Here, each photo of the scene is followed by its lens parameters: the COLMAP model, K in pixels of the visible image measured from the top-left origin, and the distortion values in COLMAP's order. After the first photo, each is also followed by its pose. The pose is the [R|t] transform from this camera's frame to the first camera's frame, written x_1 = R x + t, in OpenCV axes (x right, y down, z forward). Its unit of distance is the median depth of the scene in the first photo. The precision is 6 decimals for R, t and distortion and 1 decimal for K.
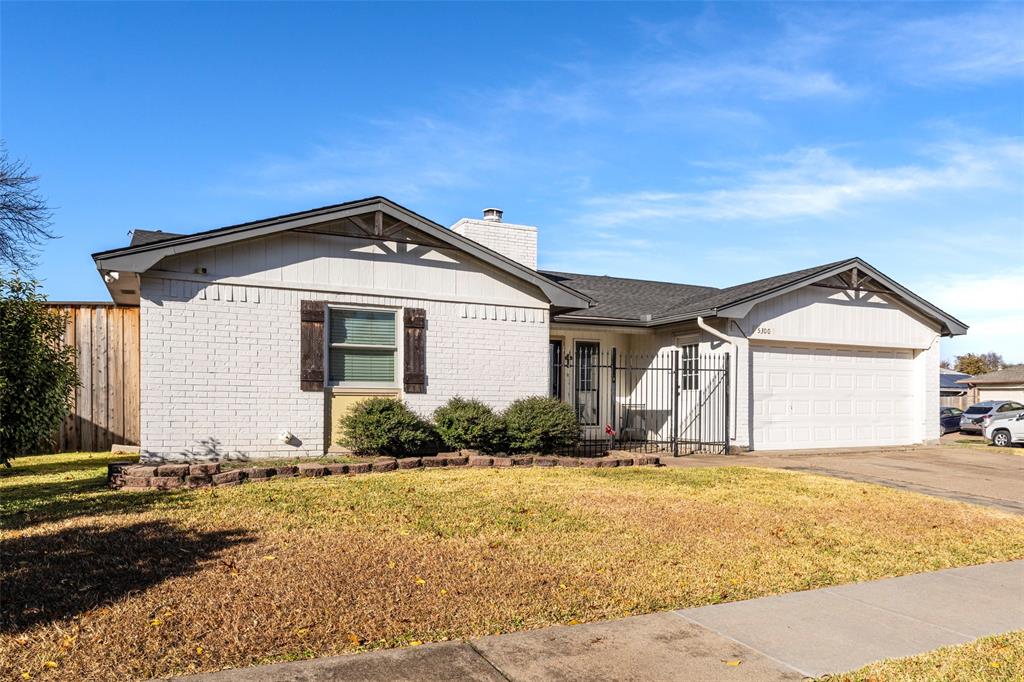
lens RADIAL K [[605.6, 0, 512.0], [0, 605.6, 341.0], [0, 0, 1]] dist [0.001480, 0.000577]
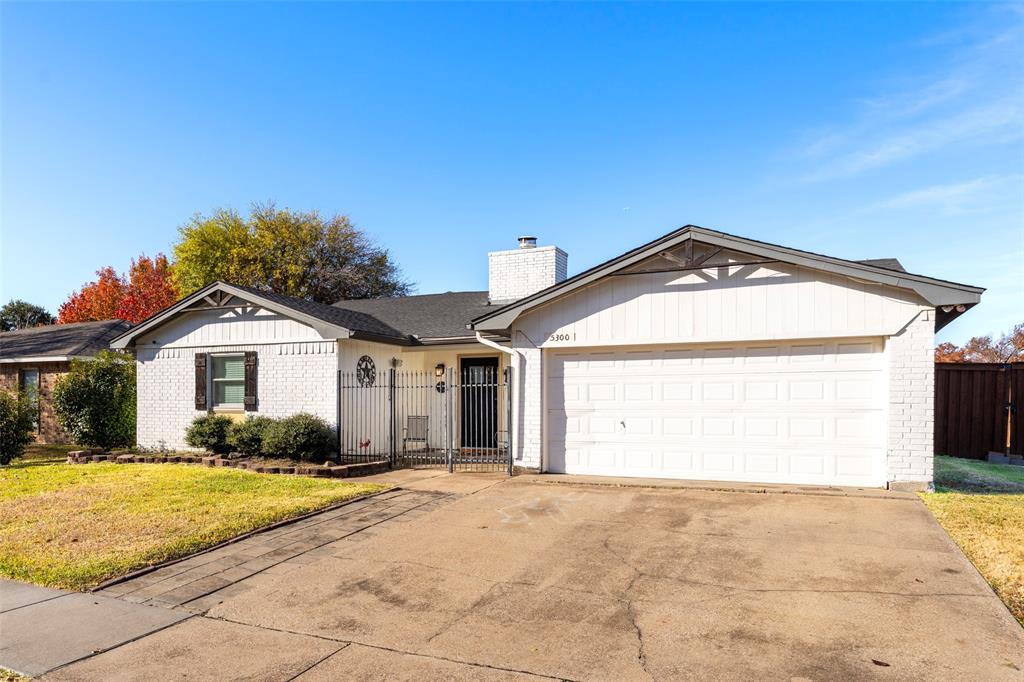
lens RADIAL K [[633.9, 0, 512.0], [0, 633.9, 341.0], [0, 0, 1]] dist [-0.005352, -0.000937]
pose [[0.692106, -0.086337, -0.716614, 1.335949], [0.066477, 0.996225, -0.055821, 0.045644], [0.718729, -0.009004, 0.695232, 0.407214]]
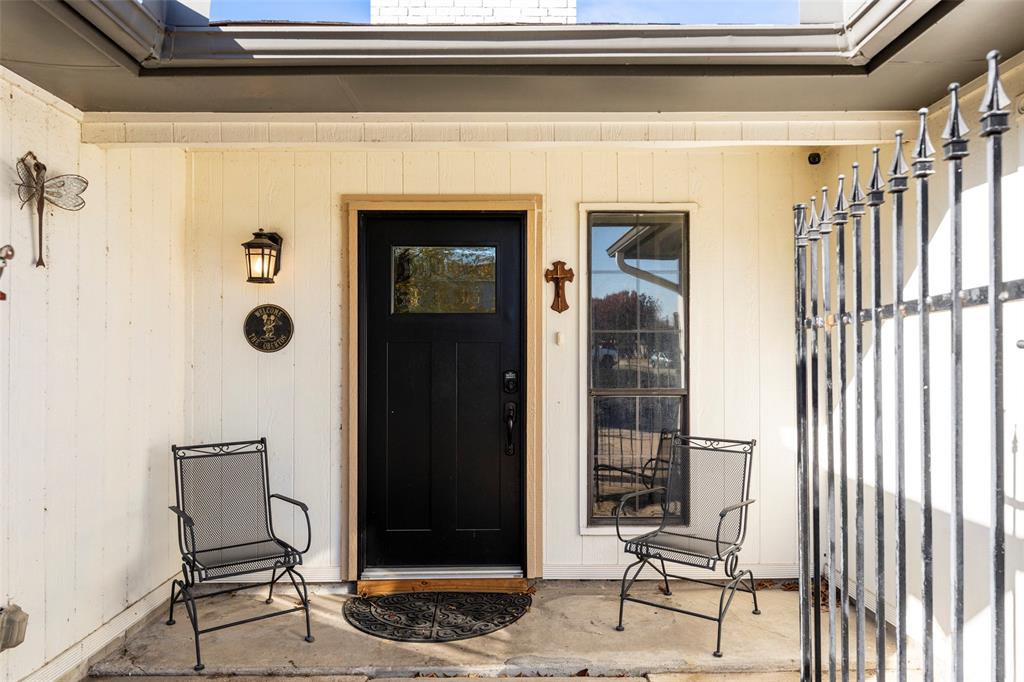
lens RADIAL K [[633.9, 0, 512.0], [0, 633.9, 341.0], [0, 0, 1]] dist [-0.005352, -0.000937]
pose [[0.915871, -0.030623, -0.400302, 0.293252], [0.047374, 0.998364, 0.032013, 0.064551], [0.398667, -0.048284, 0.915824, 1.130174]]
